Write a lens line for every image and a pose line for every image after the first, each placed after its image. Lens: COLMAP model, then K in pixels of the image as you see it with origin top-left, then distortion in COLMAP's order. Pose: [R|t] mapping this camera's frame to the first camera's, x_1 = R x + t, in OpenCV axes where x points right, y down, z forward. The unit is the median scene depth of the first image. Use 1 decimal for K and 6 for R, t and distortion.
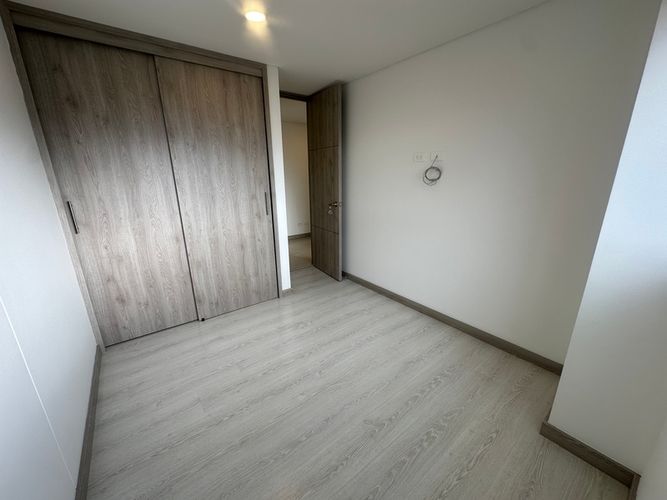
lens RADIAL K [[266.7, 0, 336.3], [0, 266.7, 249.6], [0, 0, 1]] dist [-0.003795, 0.001162]
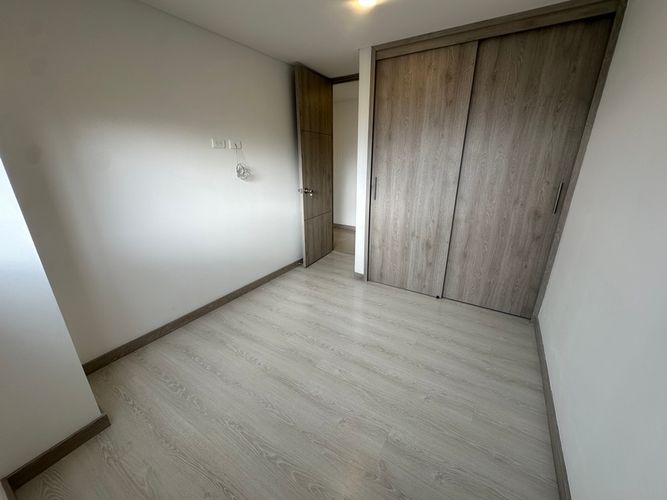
lens RADIAL K [[266.7, 0, 336.9], [0, 266.7, 251.7], [0, 0, 1]] dist [-0.003795, 0.001162]
pose [[0.362081, 0.308516, -0.879611, 4.229378], [-0.253630, 0.940645, 0.225520, -0.888517], [0.896978, 0.141439, 0.418839, 3.067105]]
